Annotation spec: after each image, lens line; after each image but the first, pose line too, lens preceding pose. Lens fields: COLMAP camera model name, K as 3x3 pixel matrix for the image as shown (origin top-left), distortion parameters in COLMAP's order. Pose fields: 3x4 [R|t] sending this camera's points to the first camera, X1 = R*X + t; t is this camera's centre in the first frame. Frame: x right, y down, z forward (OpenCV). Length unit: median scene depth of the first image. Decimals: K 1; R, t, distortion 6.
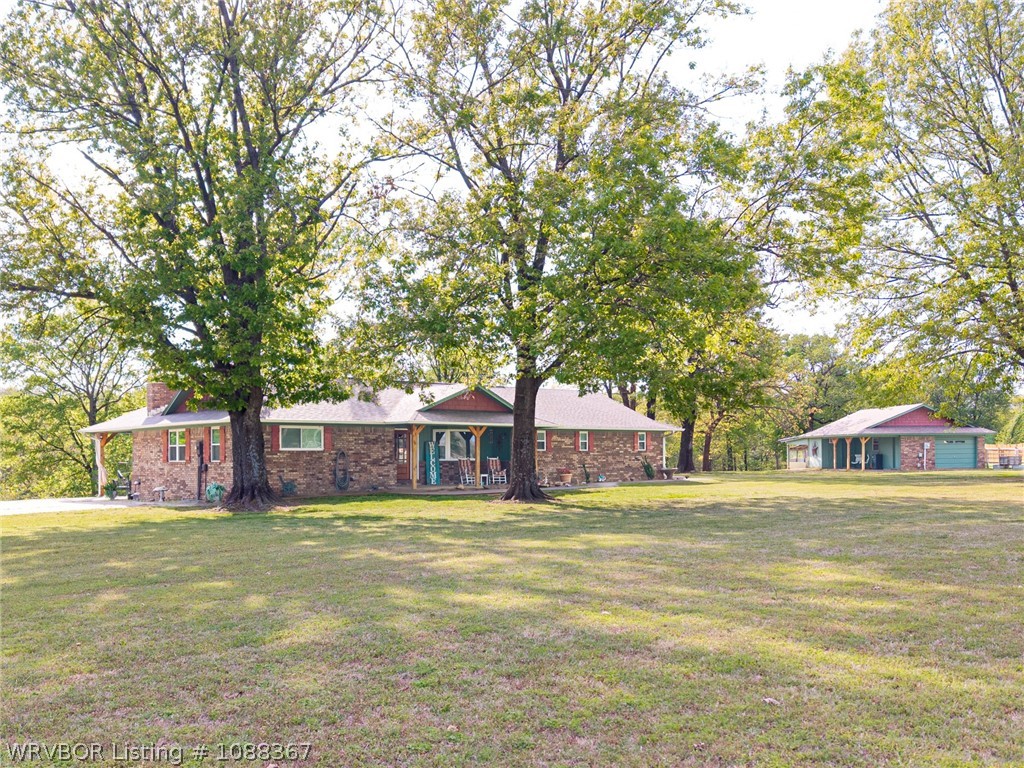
lens RADIAL K [[691.2, 0, 511.5], [0, 691.2, 382.2], [0, 0, 1]] dist [0.013018, -0.009081]
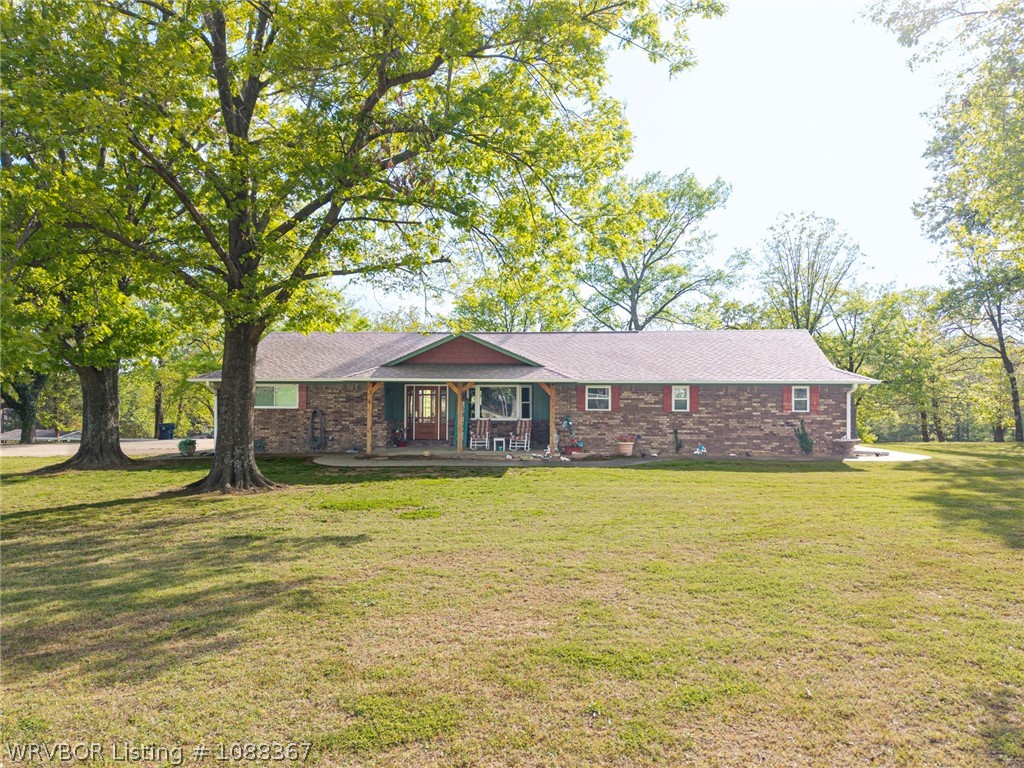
lens RADIAL K [[691.2, 0, 512.0], [0, 691.2, 388.6], [0, 0, 1]] dist [0.013018, -0.009081]
pose [[0.786539, -0.014143, -0.617378, 0.430807], [0.054237, 0.997457, 0.046247, 0.030957], [0.615154, -0.069860, 0.785306, 0.312293]]
